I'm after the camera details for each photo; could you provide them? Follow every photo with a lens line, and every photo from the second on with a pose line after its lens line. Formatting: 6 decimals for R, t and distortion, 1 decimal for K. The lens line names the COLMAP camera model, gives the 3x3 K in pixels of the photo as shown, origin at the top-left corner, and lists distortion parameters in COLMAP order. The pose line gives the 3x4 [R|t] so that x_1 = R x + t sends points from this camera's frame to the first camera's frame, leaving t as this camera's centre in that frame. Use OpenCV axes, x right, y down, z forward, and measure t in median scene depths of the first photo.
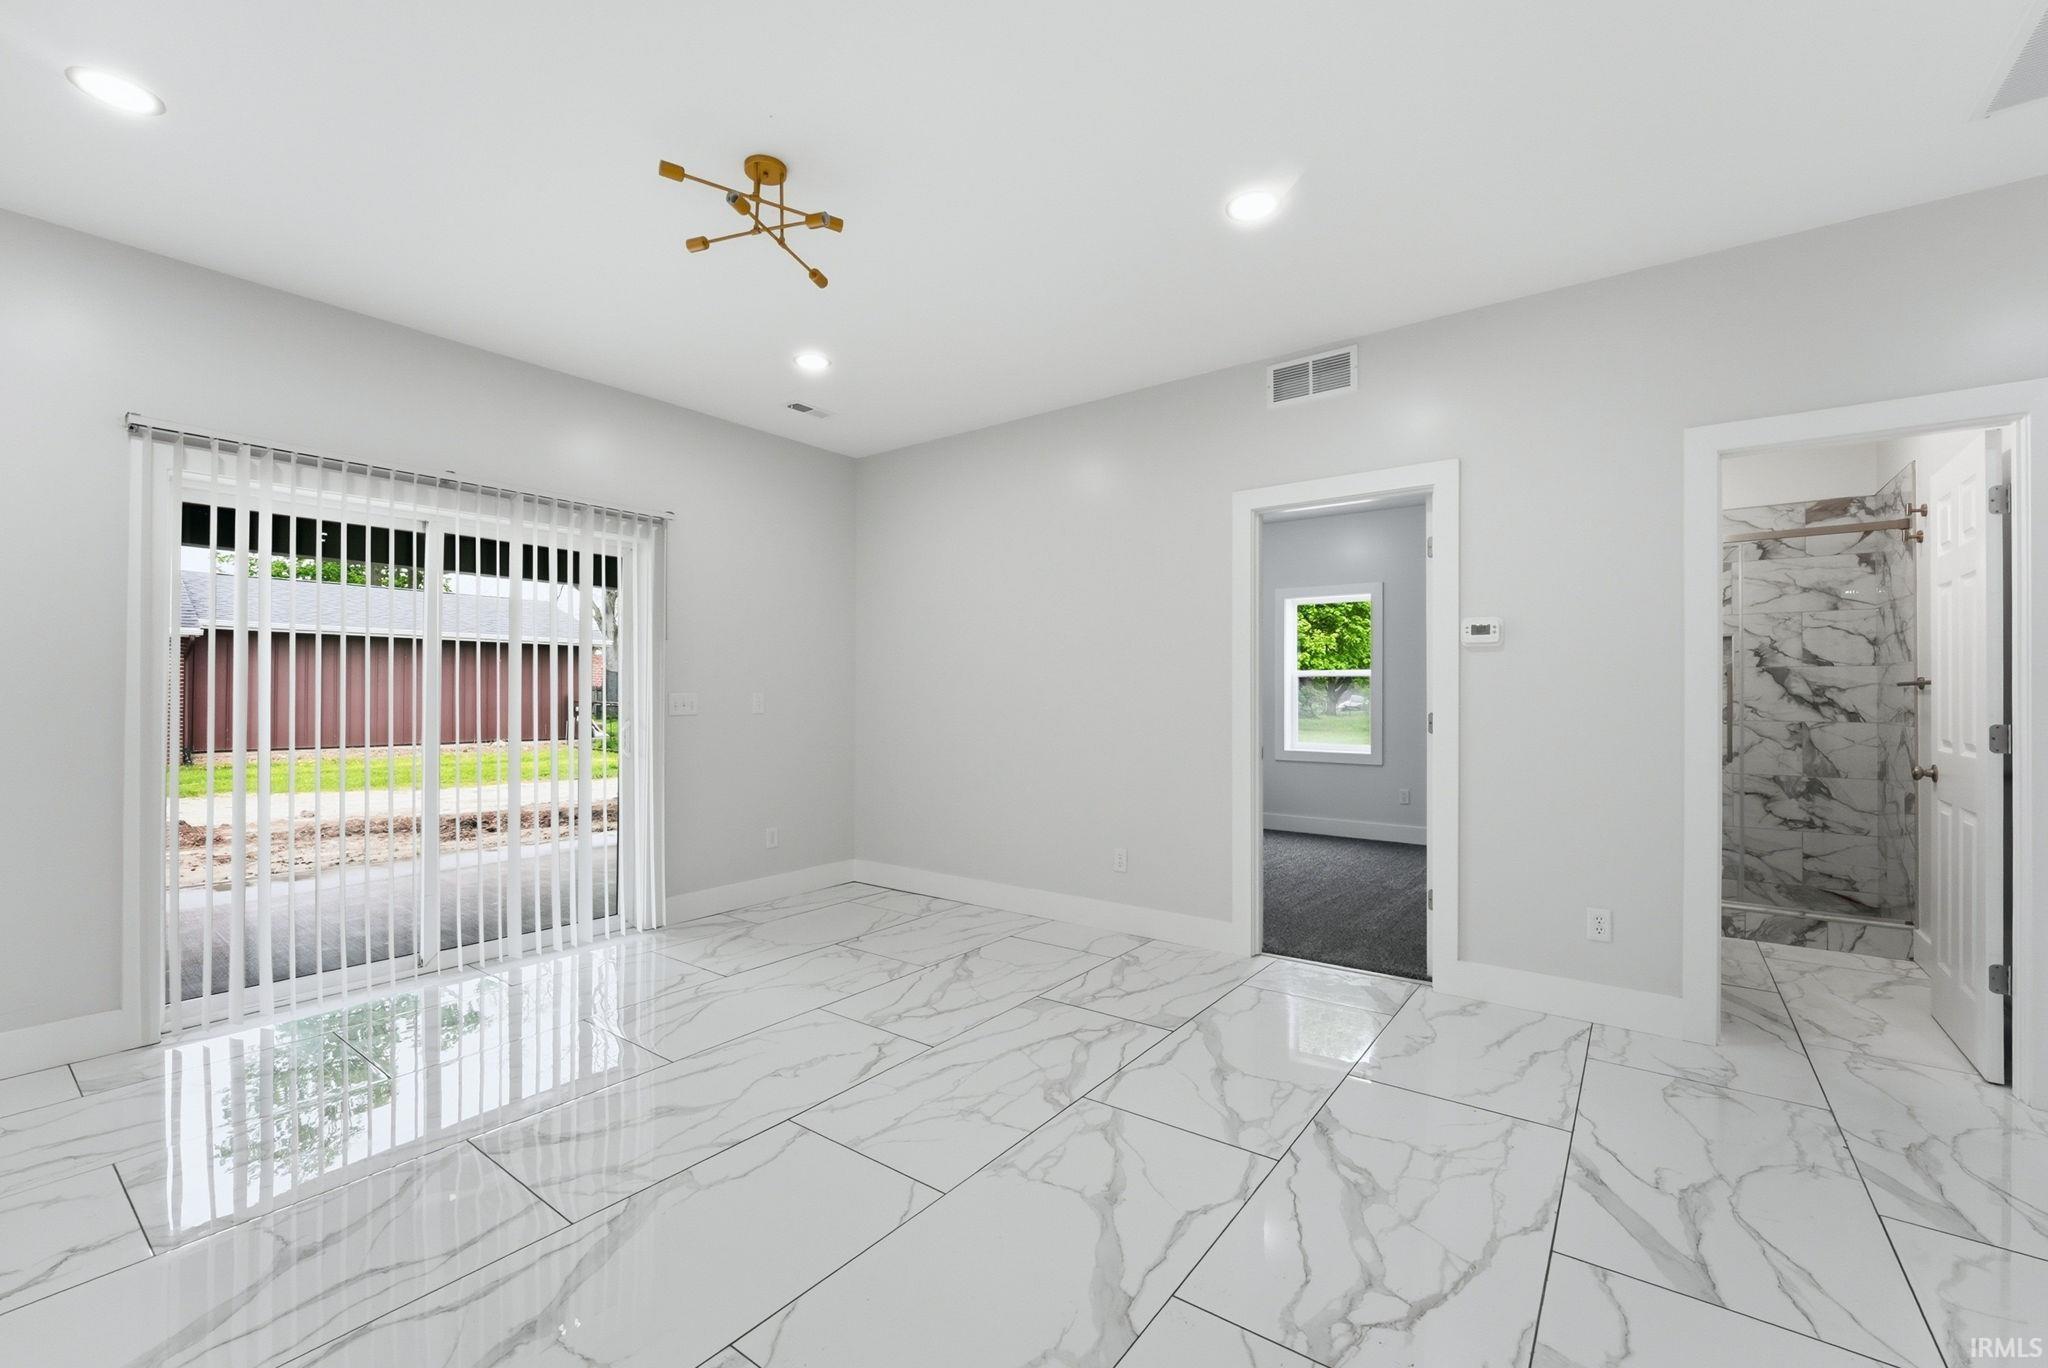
lens RADIAL K [[835.2, 0, 1024.5], [0, 835.2, 679.1], [0, 0, 1]] dist [-0.026611, 0.003013]
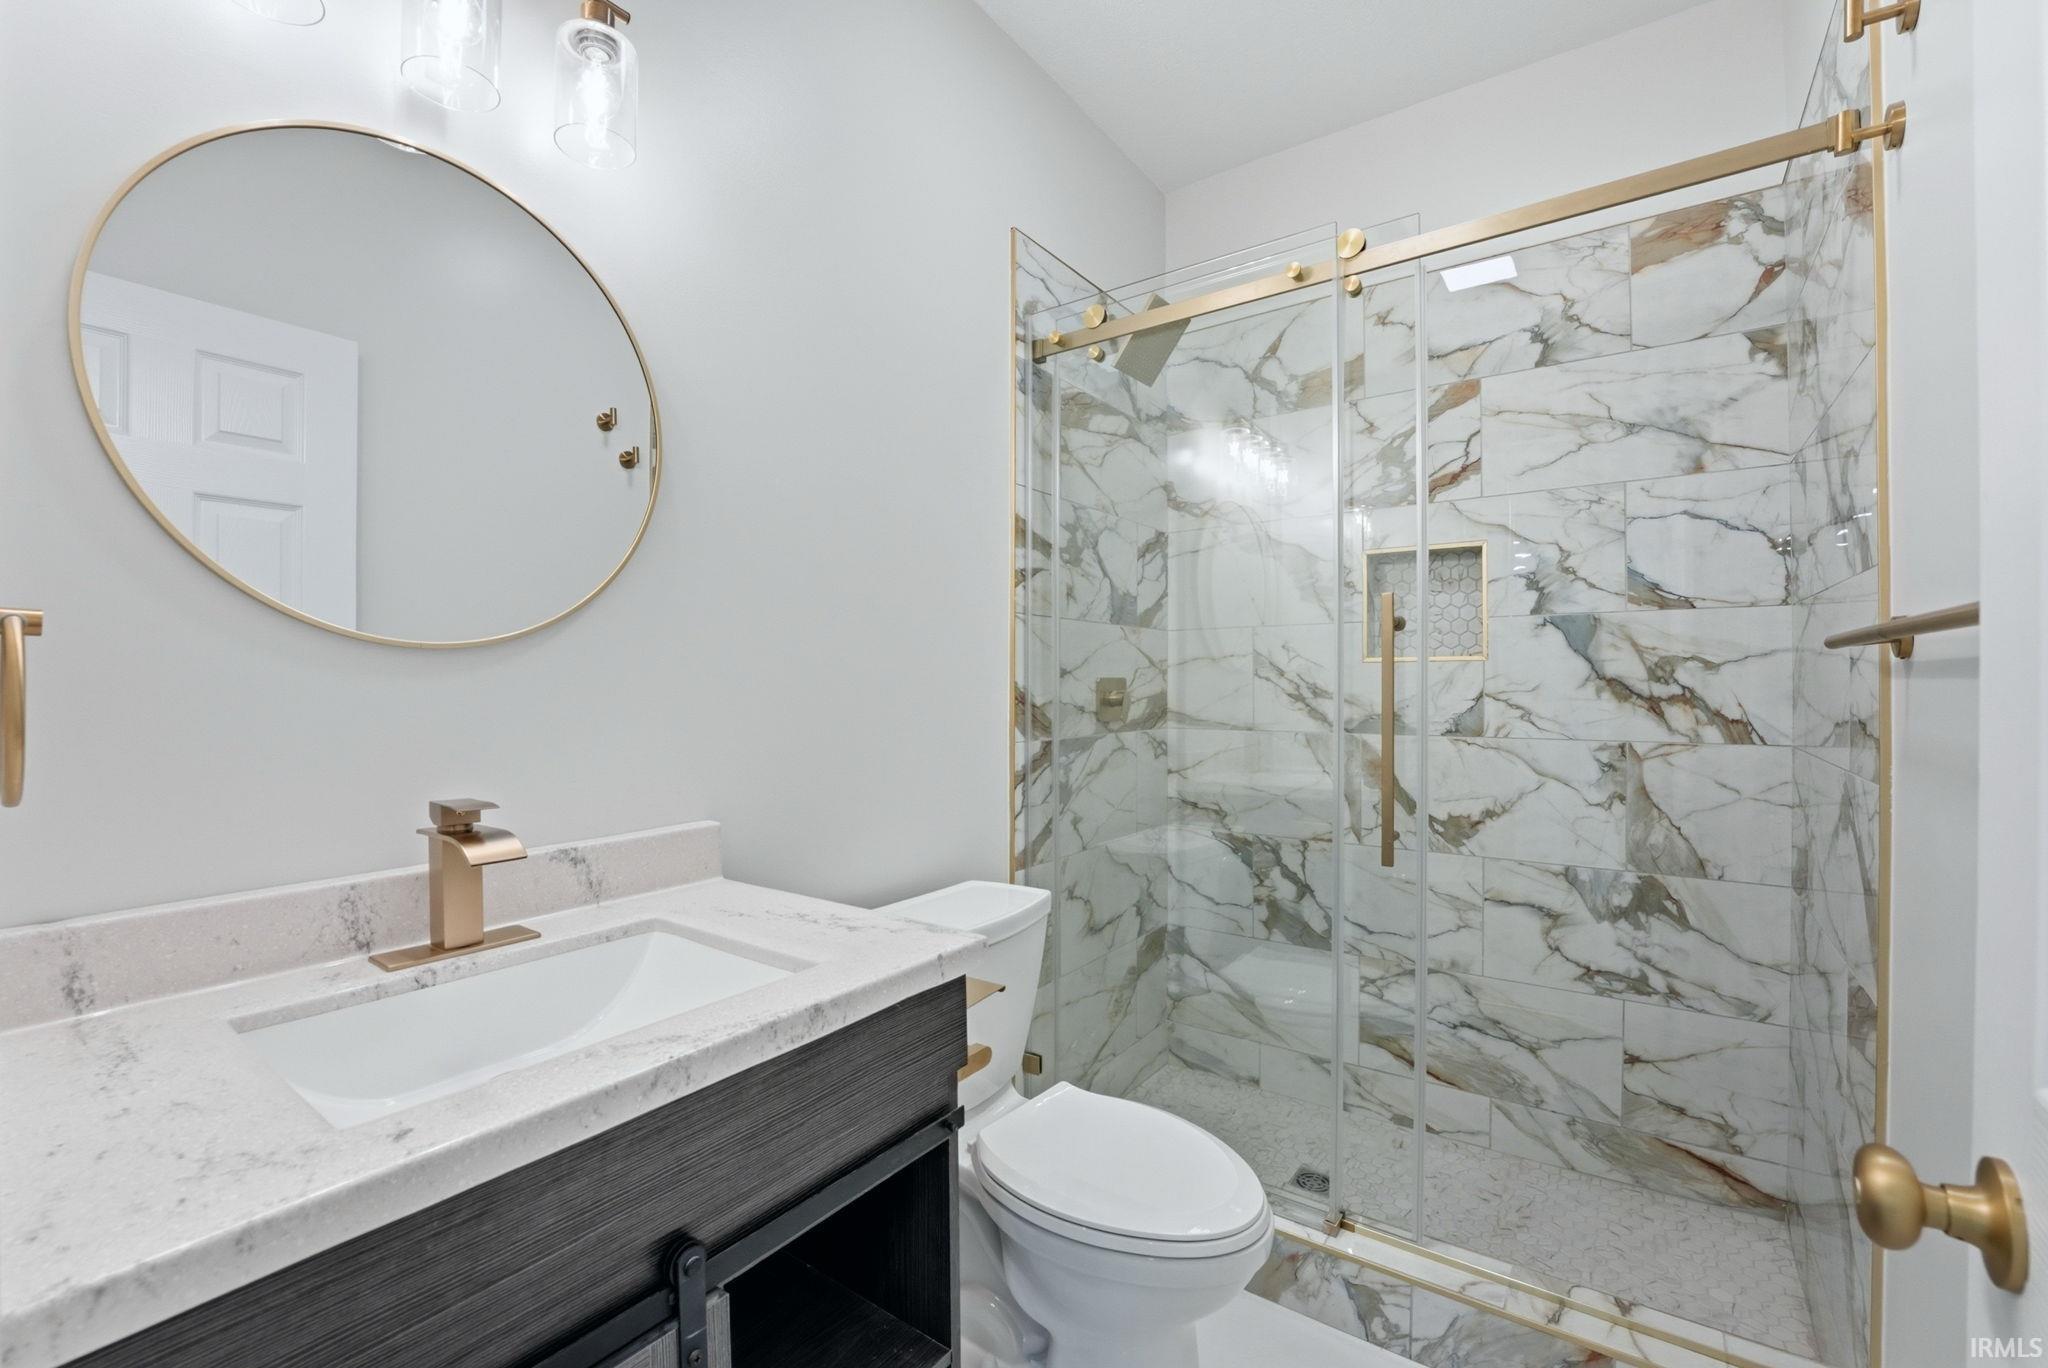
lens RADIAL K [[835.2, 0, 1063.7], [0, 835.2, 676.4], [0, 0, 1]] dist [-0.026611, 0.003013]
pose [[0.999115, -0.003857, 0.041875, 0.650162], [0.003417, 0.999938, 0.010568, 0.013000], [-0.041914, -0.010415, 0.999067, 0.591726]]
